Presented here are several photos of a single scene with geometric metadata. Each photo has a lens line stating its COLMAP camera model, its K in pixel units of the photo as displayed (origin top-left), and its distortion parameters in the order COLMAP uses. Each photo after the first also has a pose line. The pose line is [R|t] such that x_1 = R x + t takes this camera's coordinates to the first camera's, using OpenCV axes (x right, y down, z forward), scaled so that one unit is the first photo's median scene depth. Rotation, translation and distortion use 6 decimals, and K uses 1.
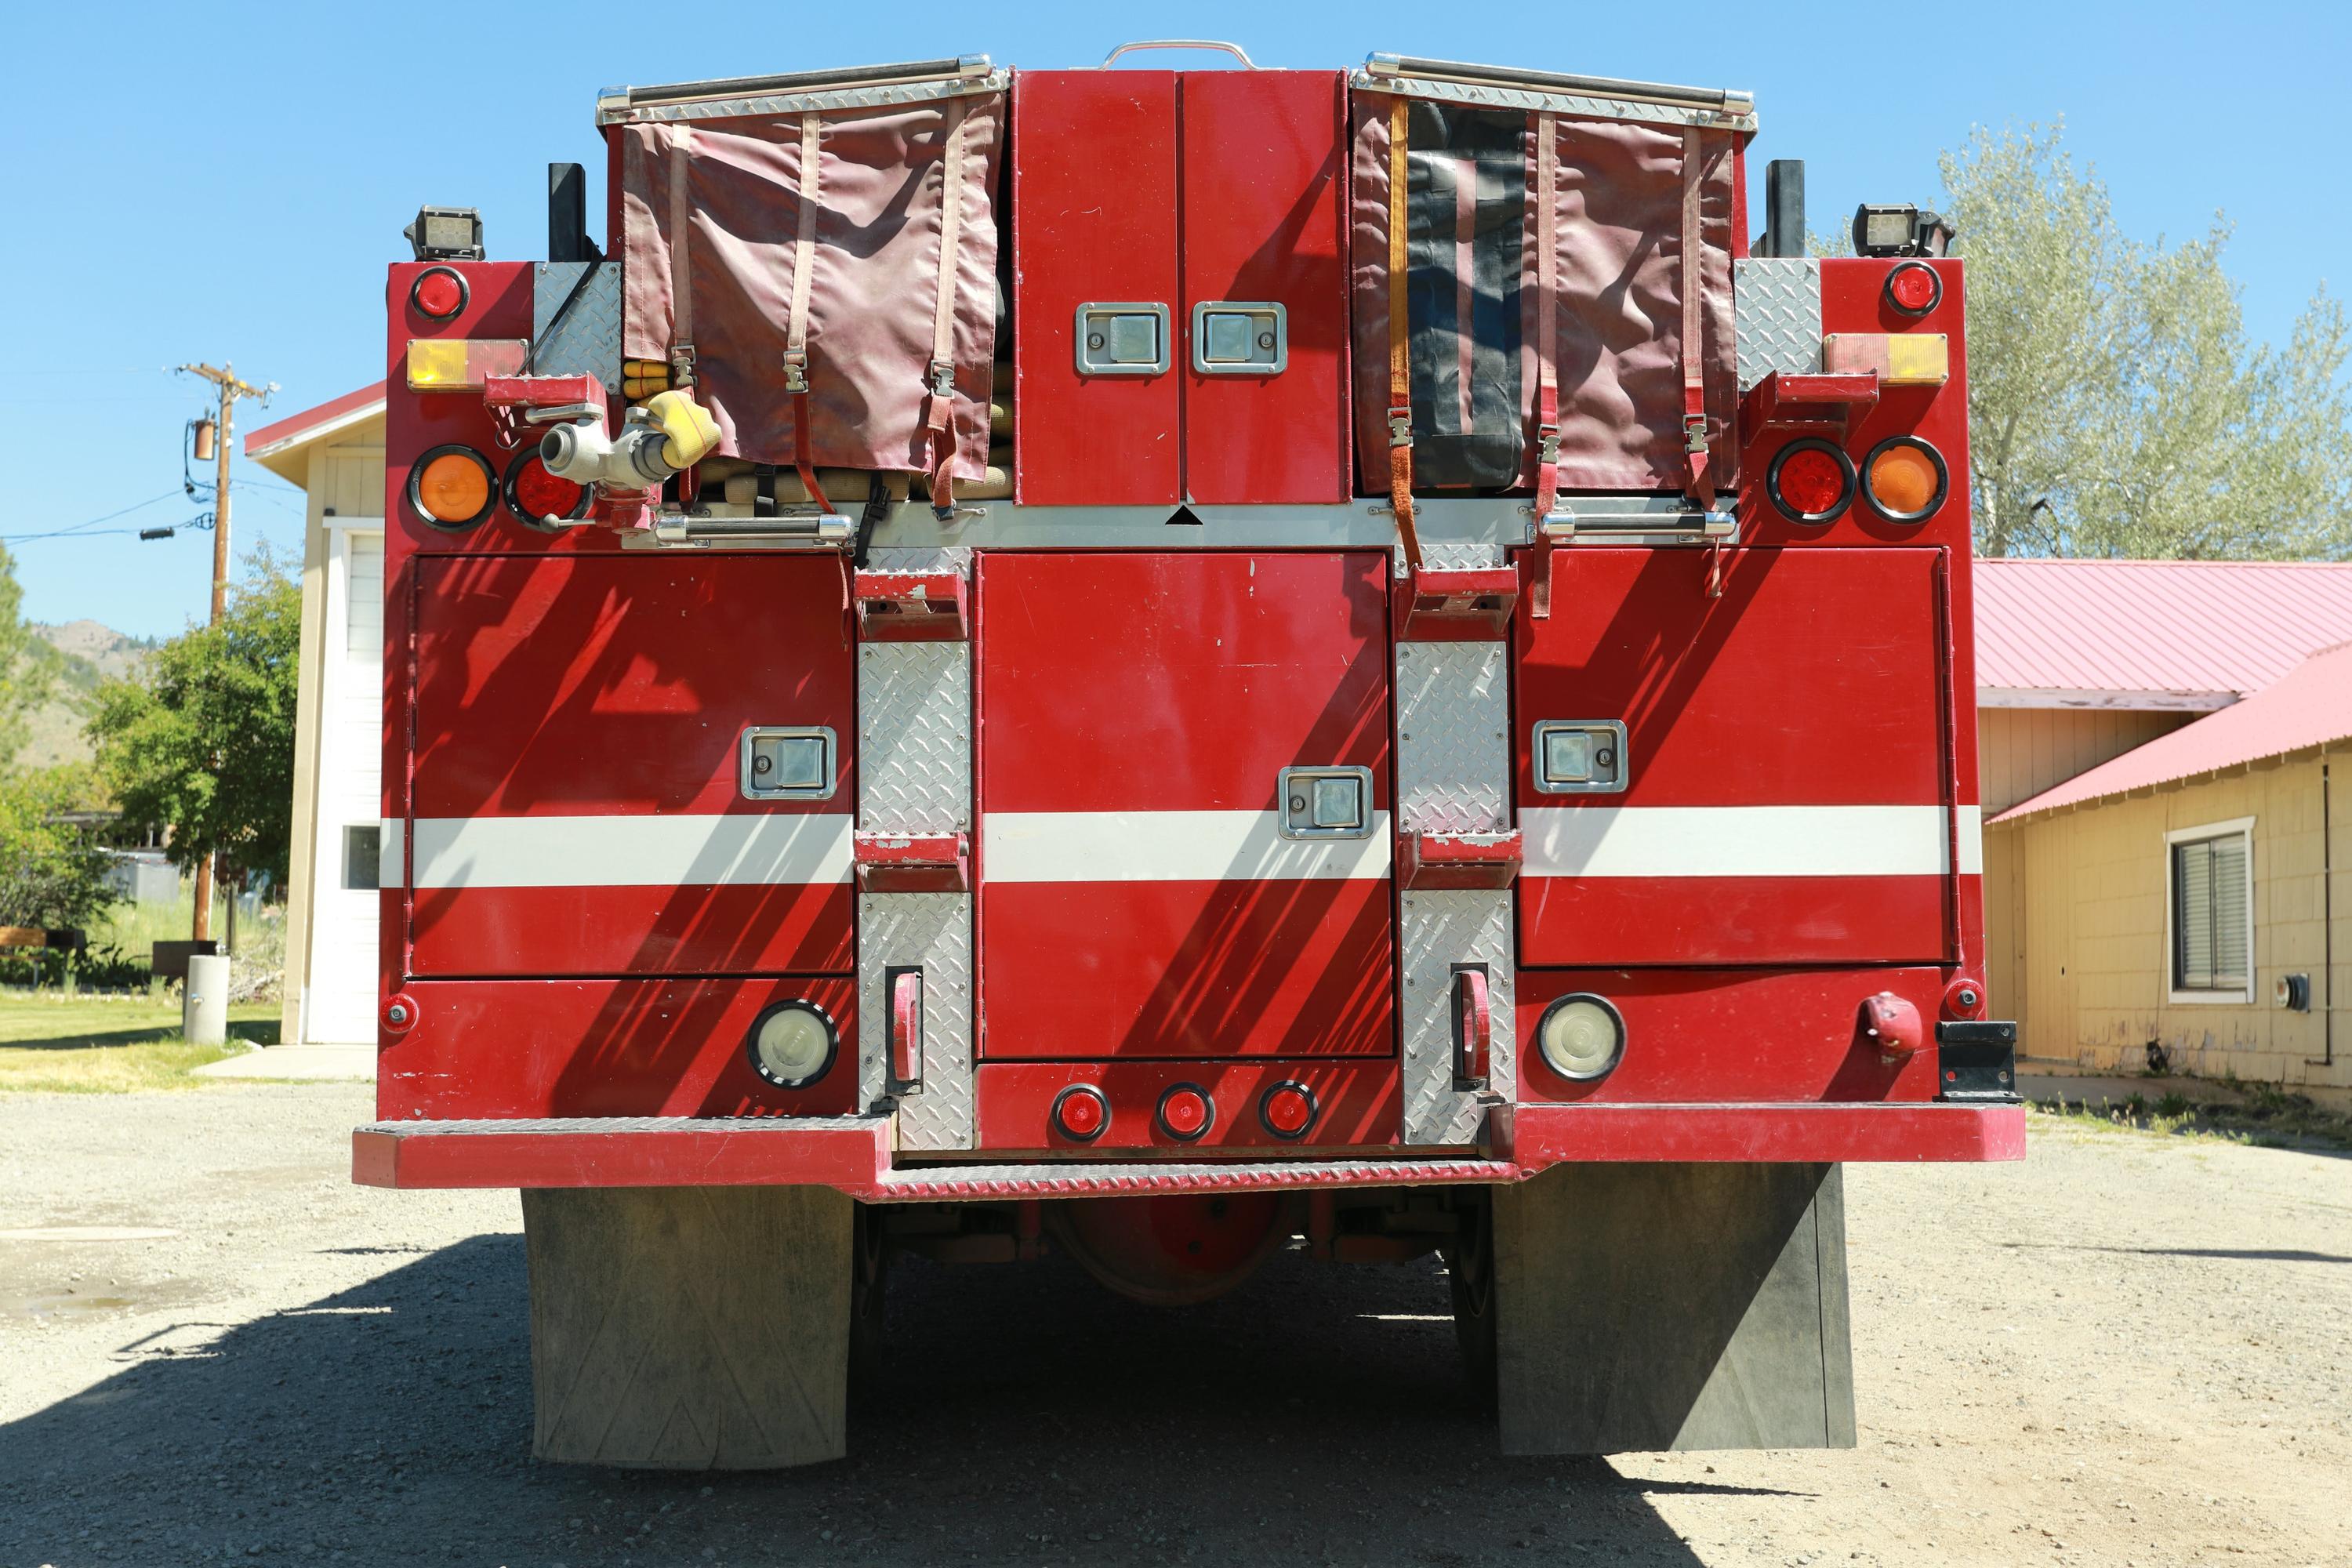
lens RADIAL K [[2582.9, 0, 1176.0], [0, 2582.9, 784.0], [0, 0, 1]] dist [0.000398, -0.006953]
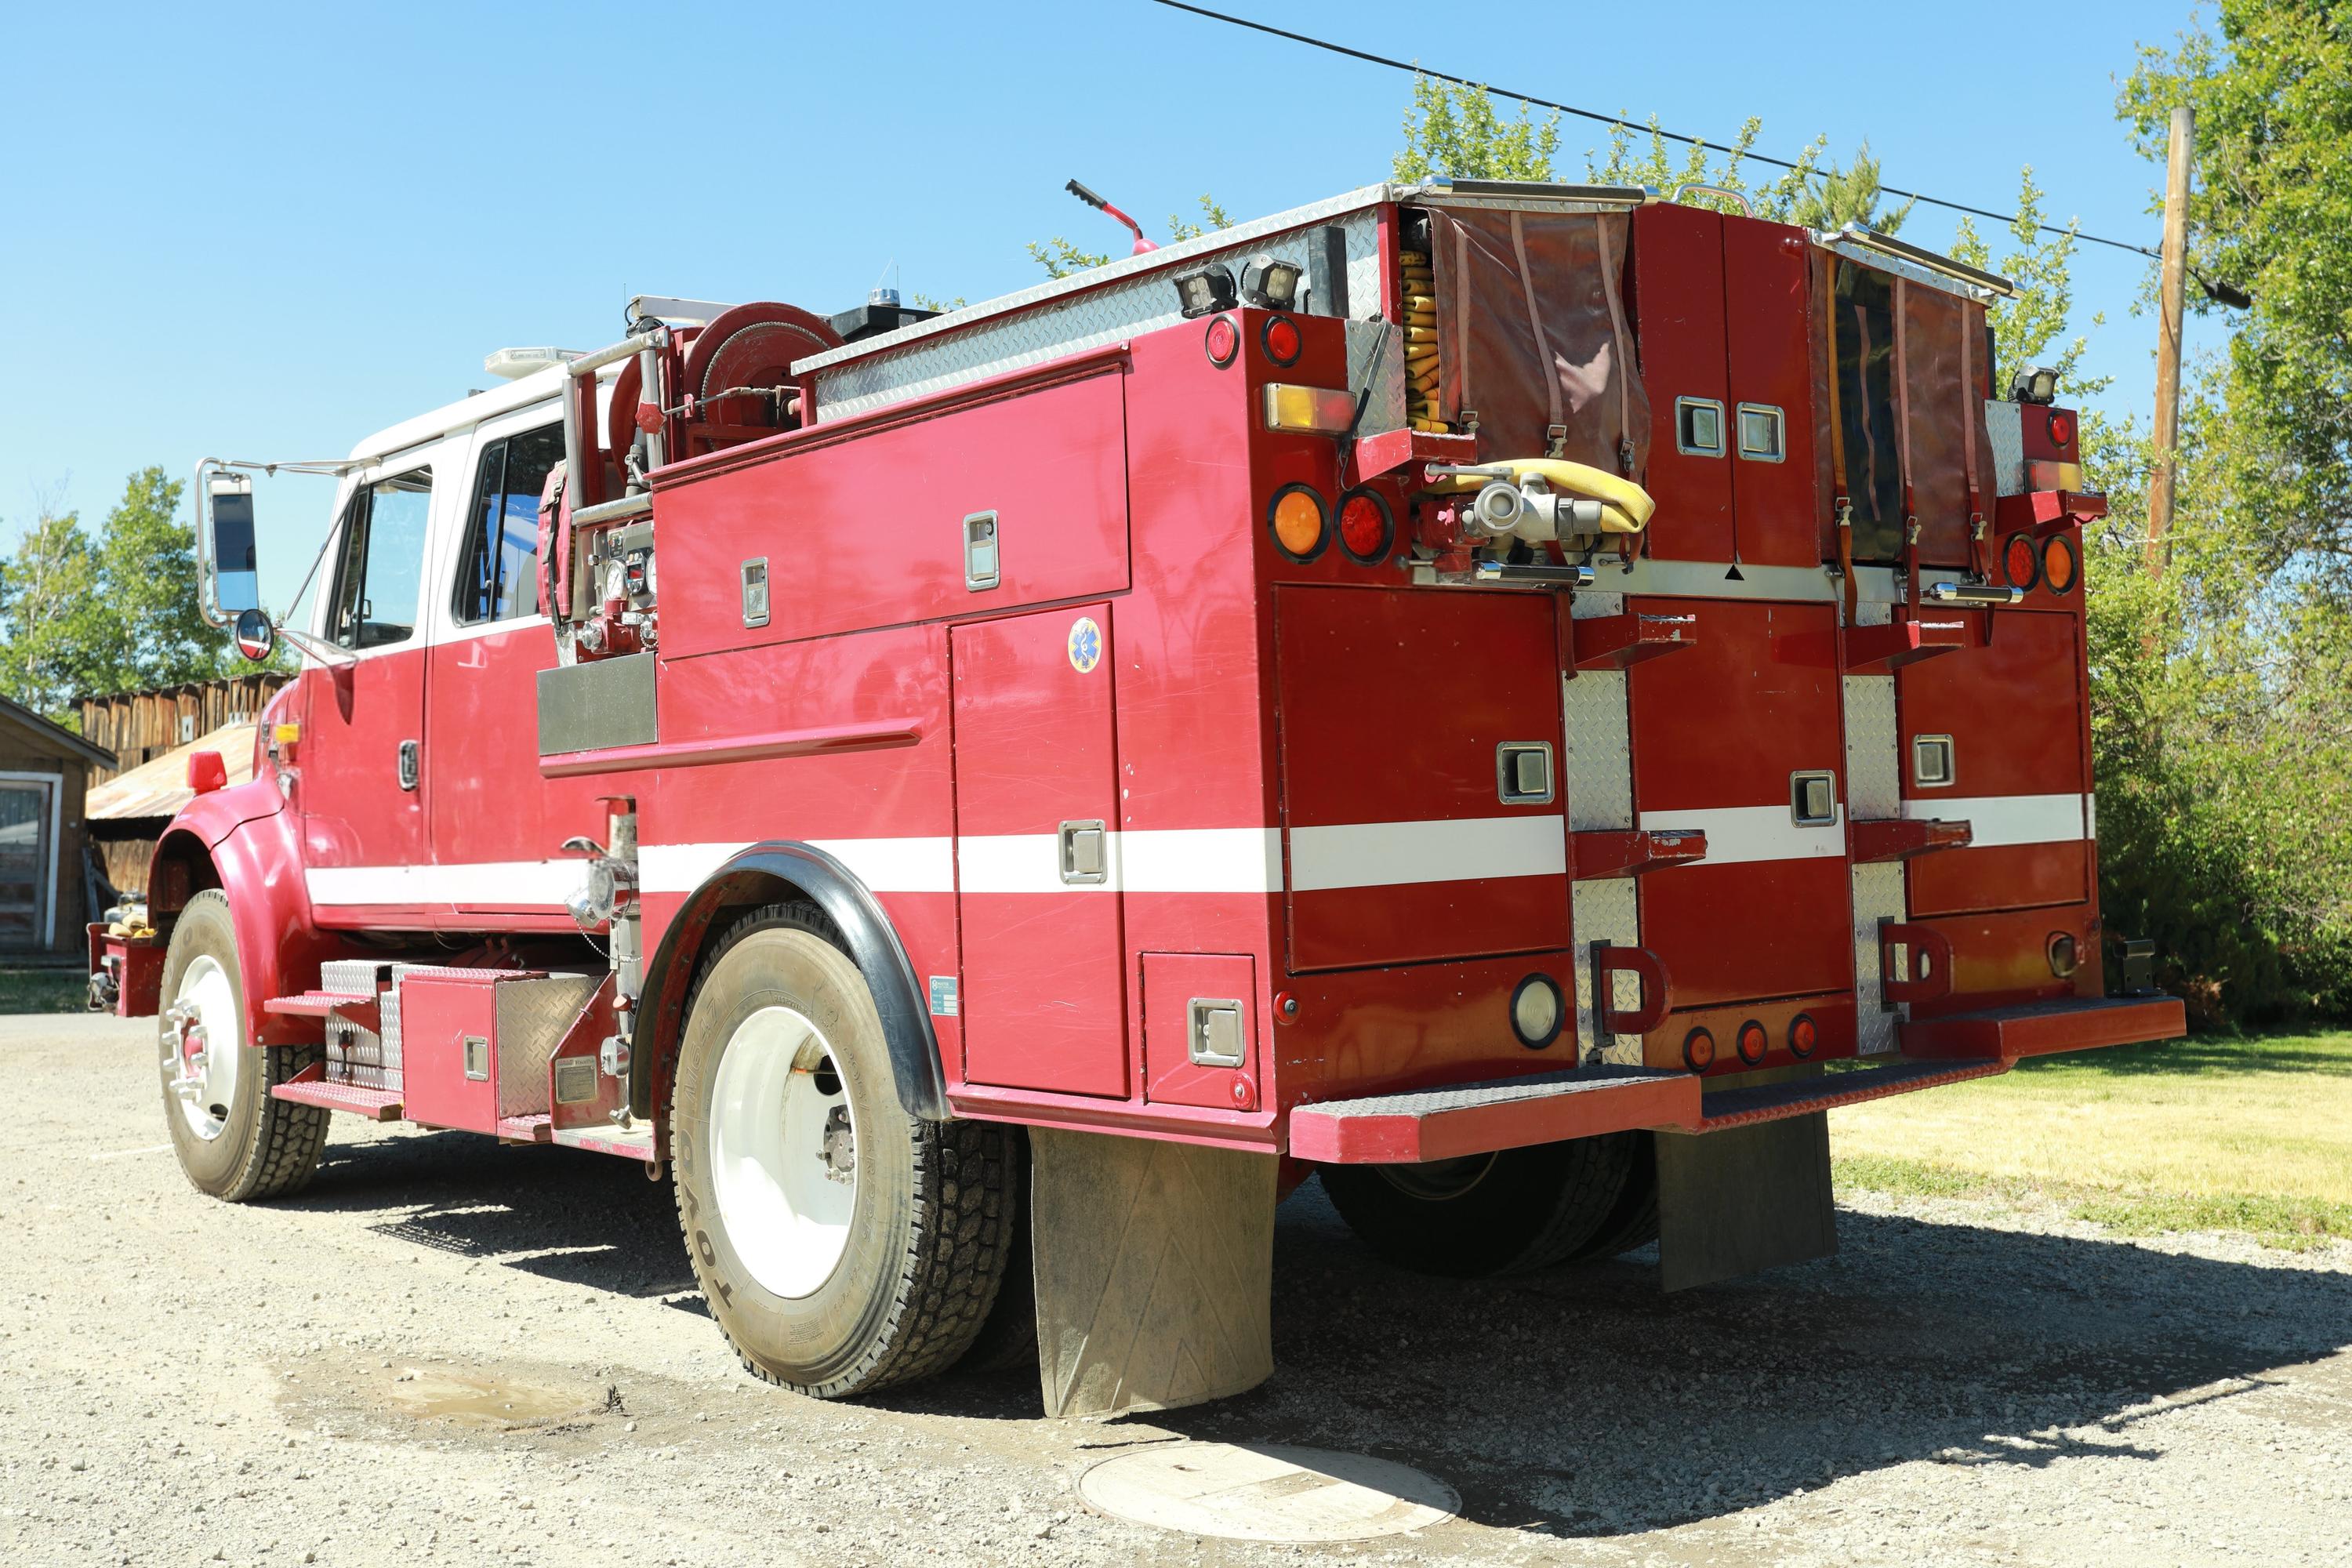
lens RADIAL K [[2582.9, 0, 1176.0], [0, 2582.9, 784.0], [0, 0, 1]] dist [0.000398, -0.006953]
pose [[0.790786, -0.012720, 0.611960, -0.984894], [-0.011591, 0.999294, 0.035750, -0.042375], [-0.611983, -0.035364, 0.790080, 0.166165]]
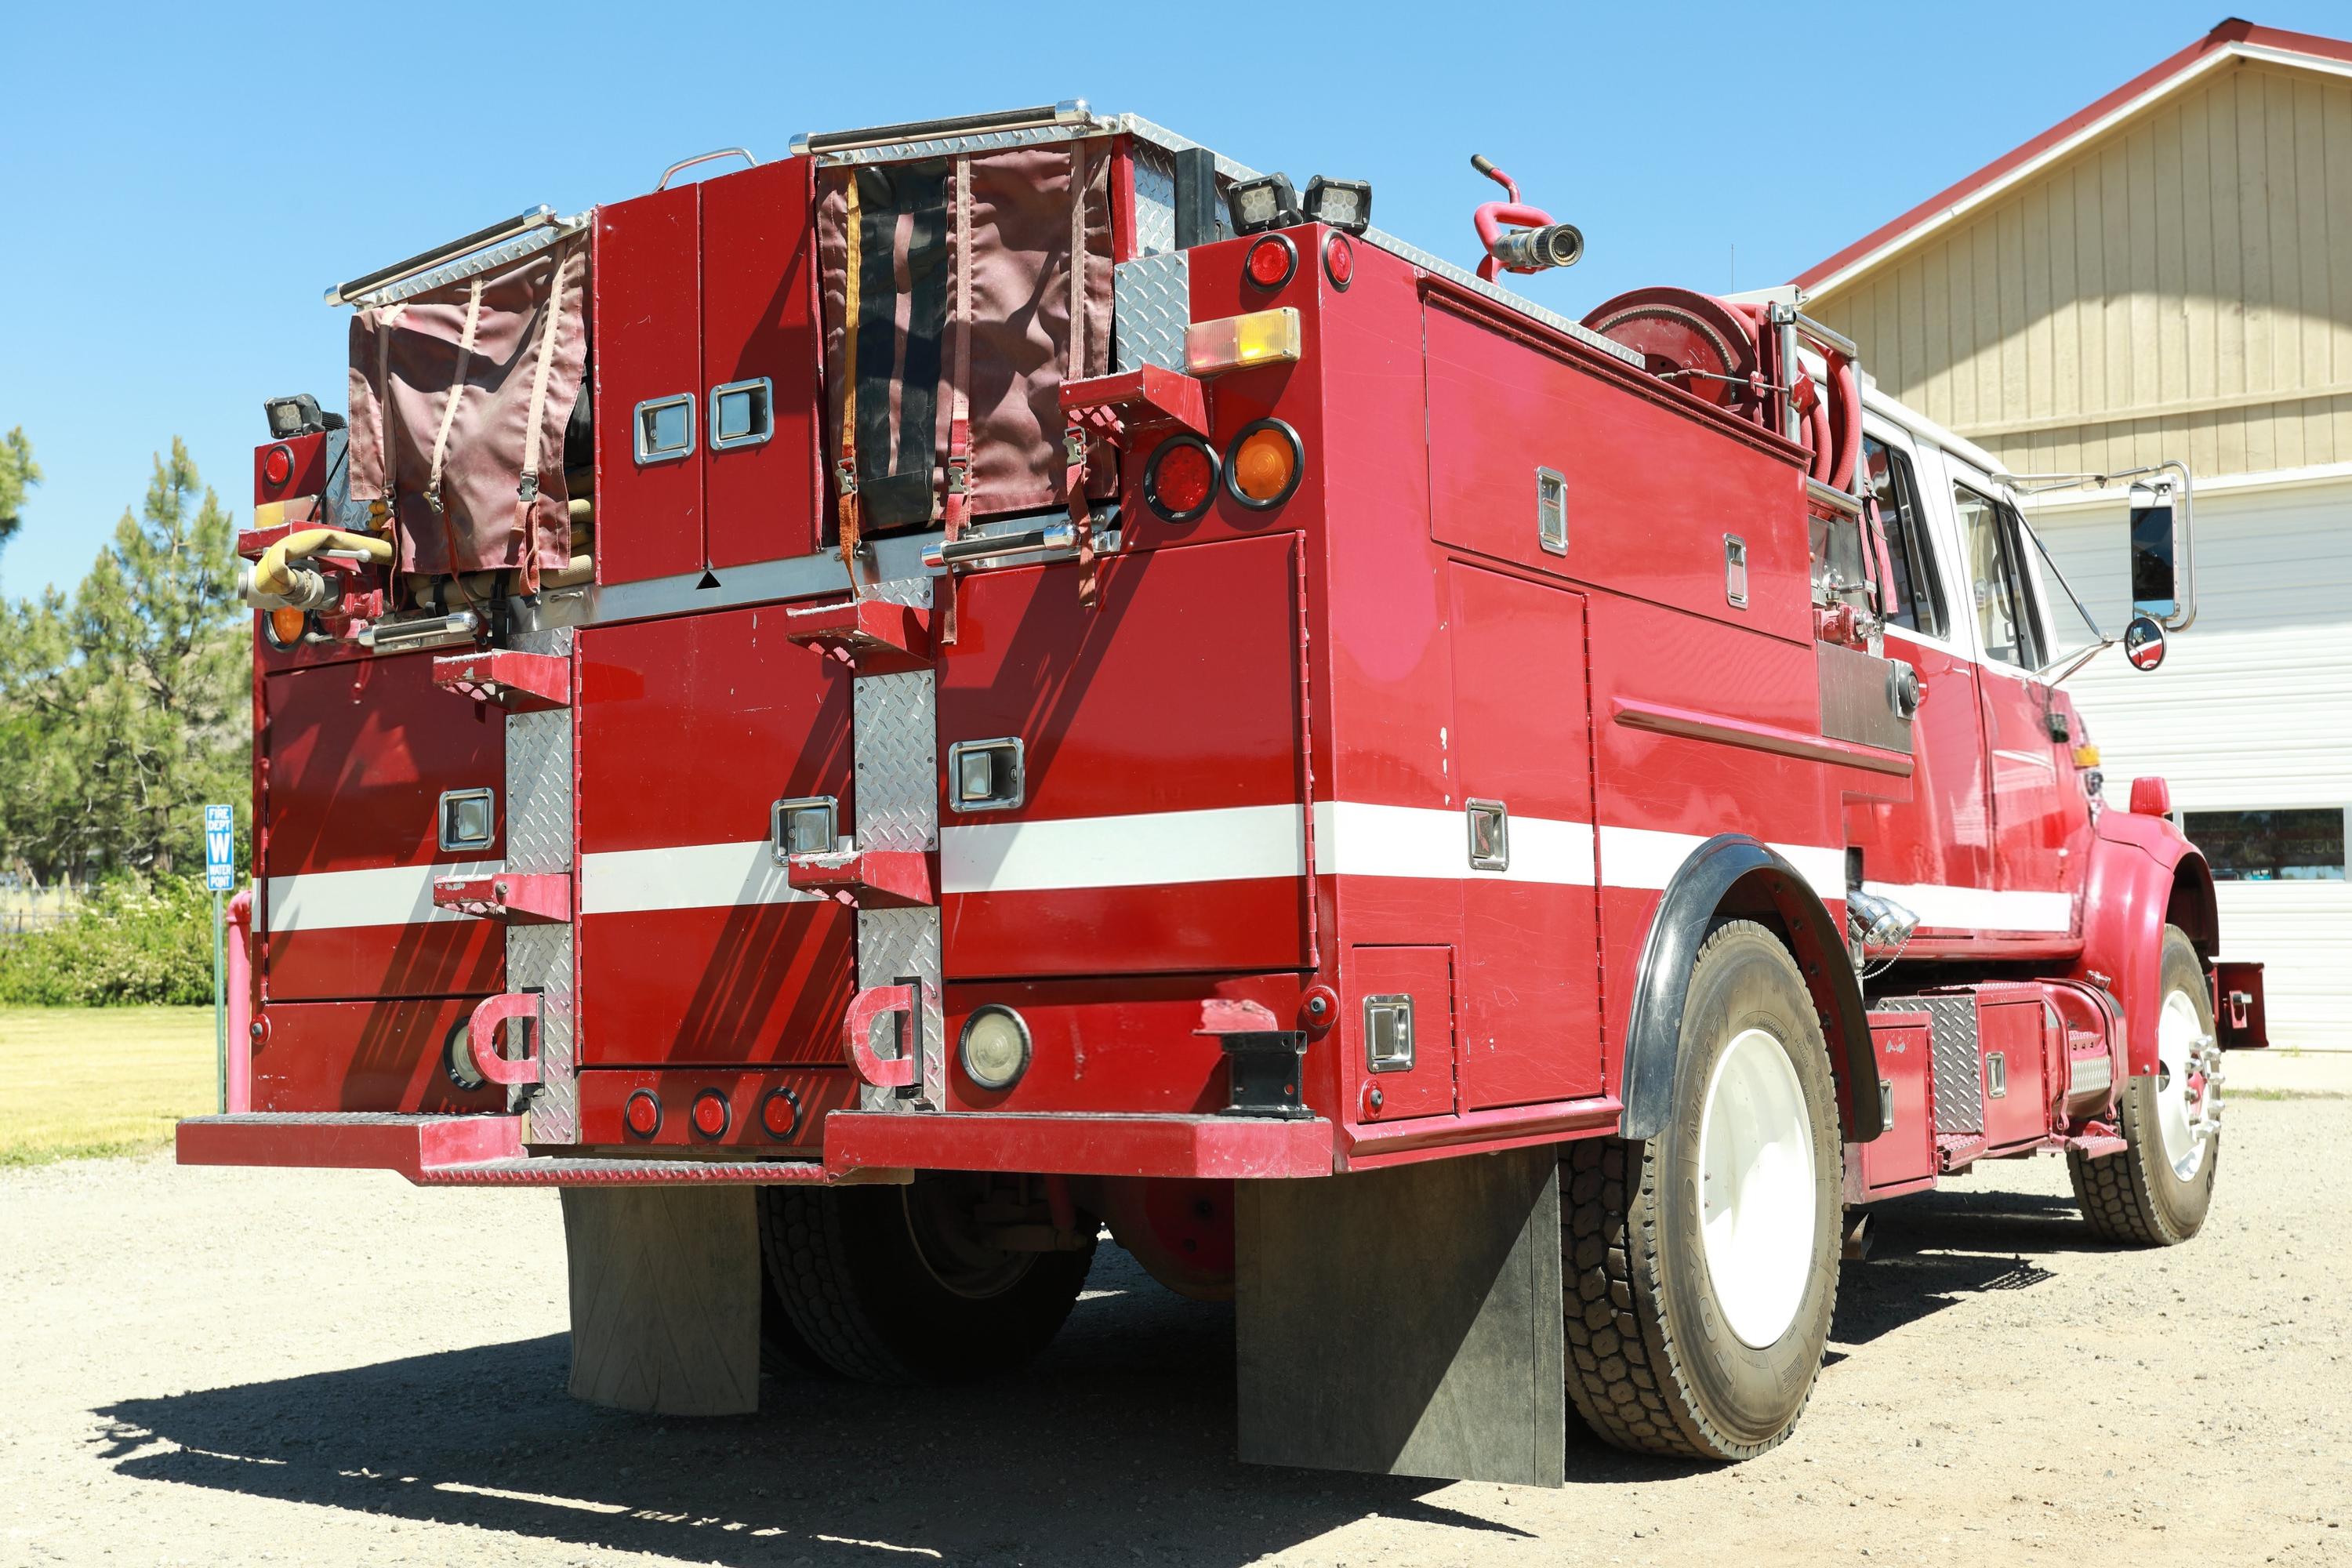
lens RADIAL K [[2582.9, 0, 1176.0], [0, 2582.9, 784.0], [0, 0, 1]] dist [0.000398, -0.006953]
pose [[0.825423, -0.057704, -0.561557, 0.790461], [0.059372, 0.998119, -0.015294, 0.013100], [0.561384, -0.020717, 0.827296, 0.188572]]
